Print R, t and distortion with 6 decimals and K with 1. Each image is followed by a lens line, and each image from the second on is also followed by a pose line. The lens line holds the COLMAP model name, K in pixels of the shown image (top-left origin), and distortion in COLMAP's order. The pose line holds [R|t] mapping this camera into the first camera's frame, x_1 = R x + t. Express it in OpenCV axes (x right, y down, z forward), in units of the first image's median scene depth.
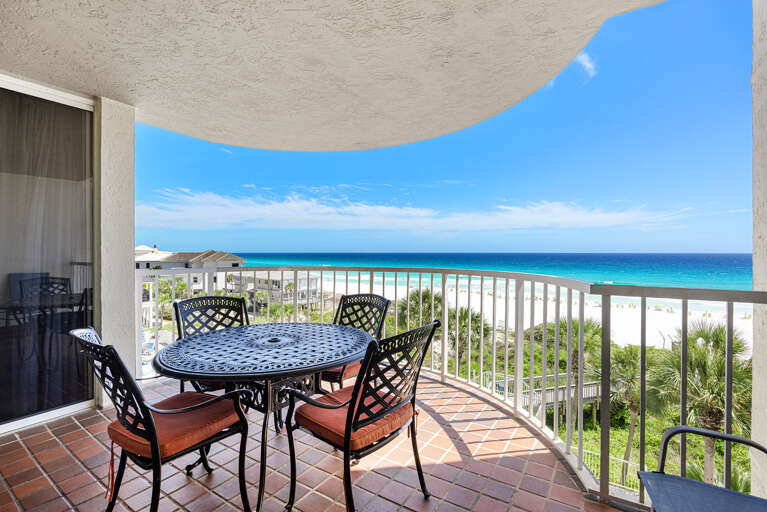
lens RADIAL K [[360.6, 0, 388.7], [0, 360.6, 254.7], [0, 0, 1]] dist [-0.011972, -0.001168]
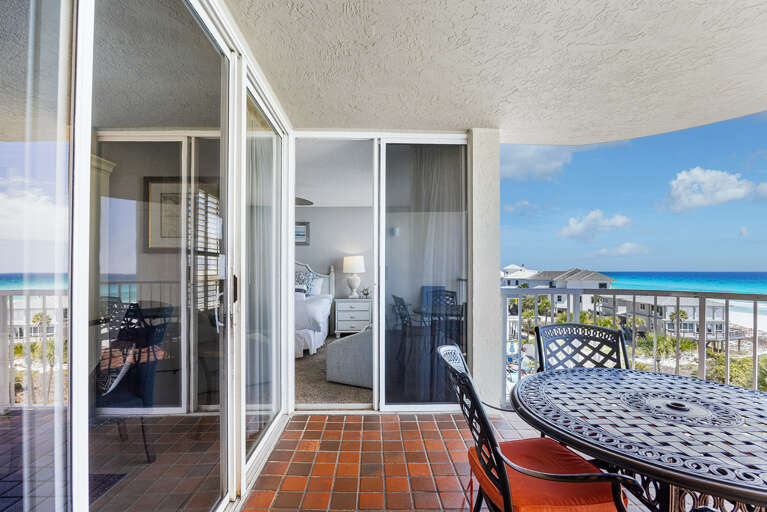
lens RADIAL K [[360.6, 0, 379.5], [0, 360.6, 263.2], [0, 0, 1]] dist [-0.011972, -0.001168]
pose [[0.575323, -0.014590, -0.817796, -0.078160], [-0.008347, 0.999684, -0.023706, -0.000669], [0.817884, 0.020465, 0.575019, 0.149126]]
